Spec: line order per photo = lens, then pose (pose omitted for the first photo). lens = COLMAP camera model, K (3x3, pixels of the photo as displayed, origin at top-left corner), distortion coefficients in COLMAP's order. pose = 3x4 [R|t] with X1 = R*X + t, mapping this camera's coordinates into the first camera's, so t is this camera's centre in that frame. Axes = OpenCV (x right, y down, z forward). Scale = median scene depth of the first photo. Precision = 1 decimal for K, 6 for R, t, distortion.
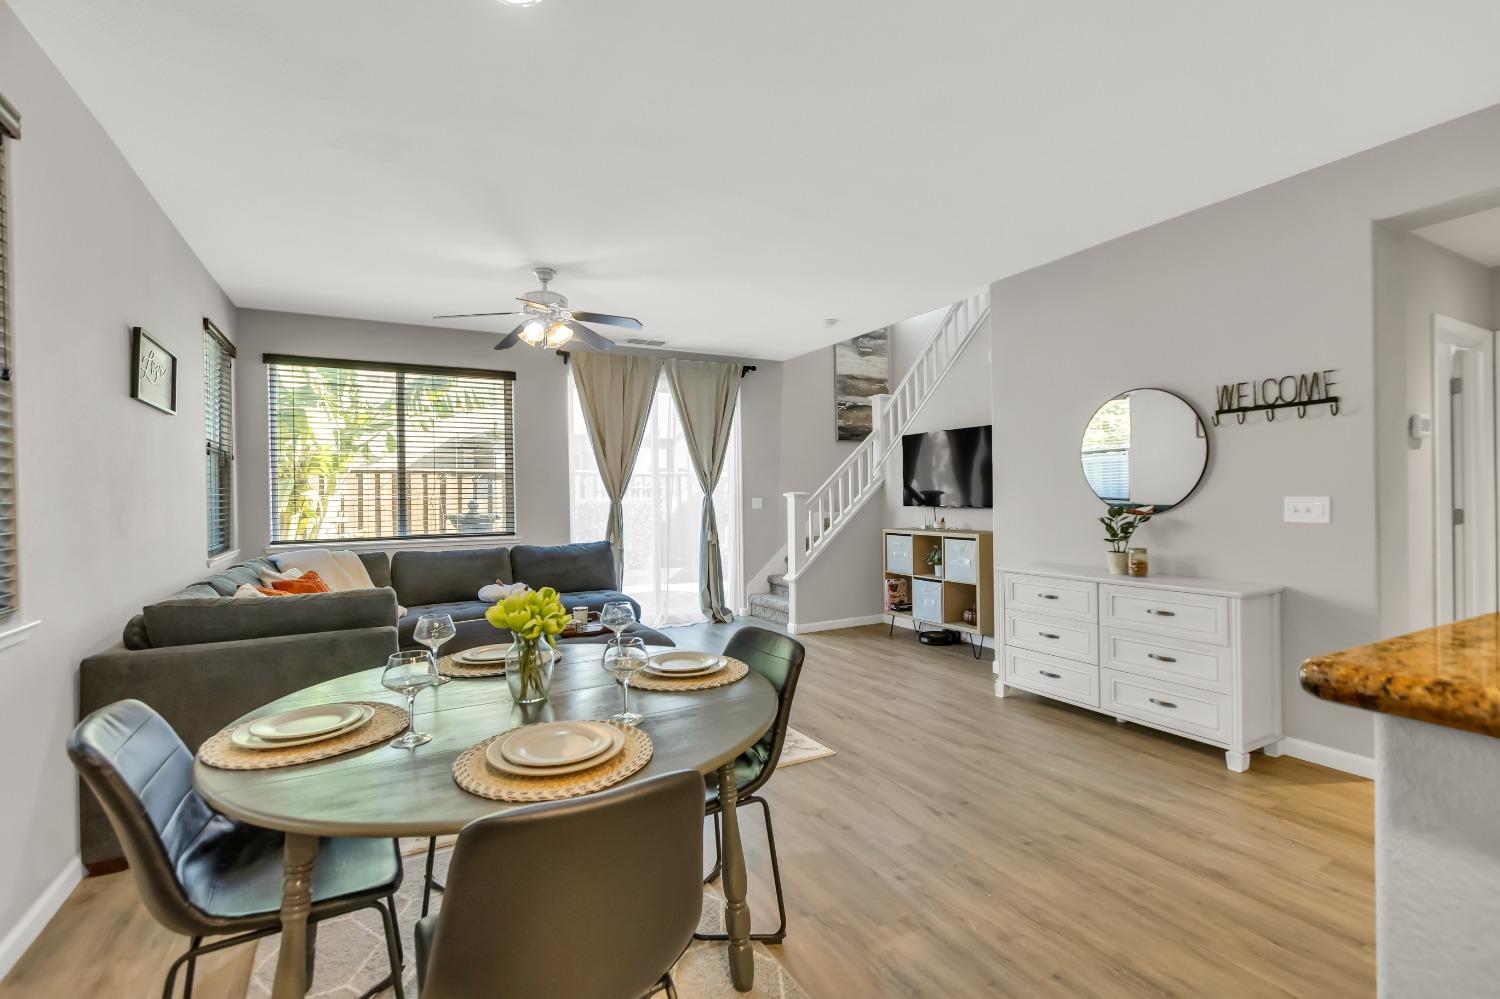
lens RADIAL K [[678.7, 0, 742.4], [0, 678.7, 488.9], [0, 0, 1]] dist [0.003808, -0.000341]
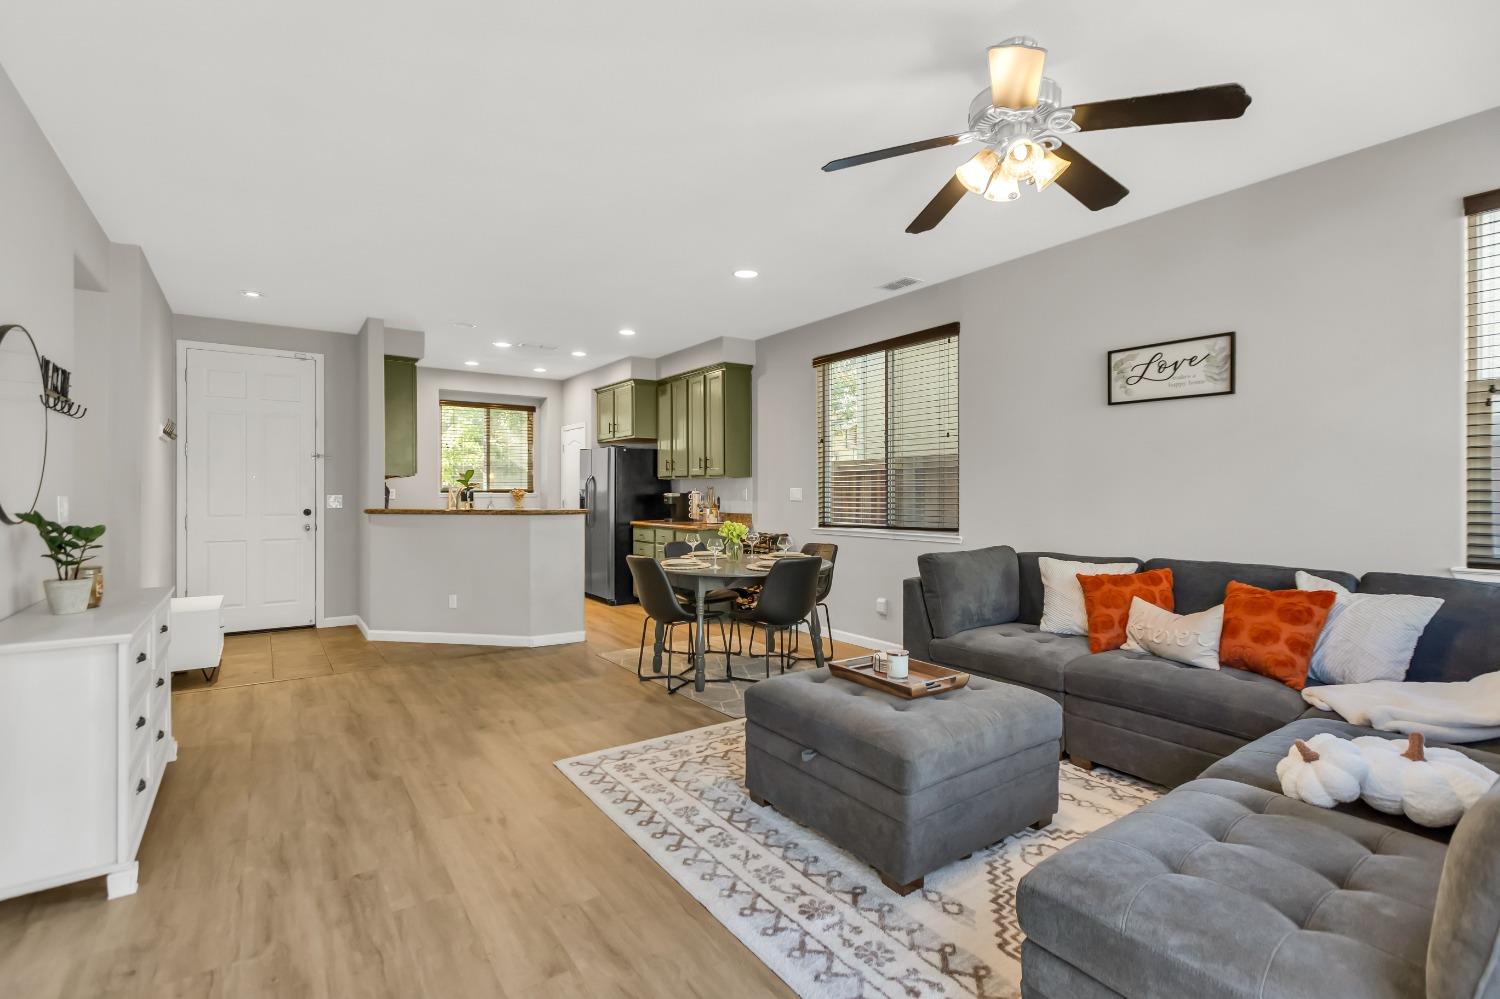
lens RADIAL K [[678.7, 0, 740.6], [0, 678.7, 500.0], [0, 0, 1]] dist [0.003808, -0.000341]
pose [[-0.993340, 0.018267, -0.113760, -0.011606], [0.018159, 0.999833, 0.001983, 0.018662], [0.113778, -0.000096, -0.993506, 1.222442]]
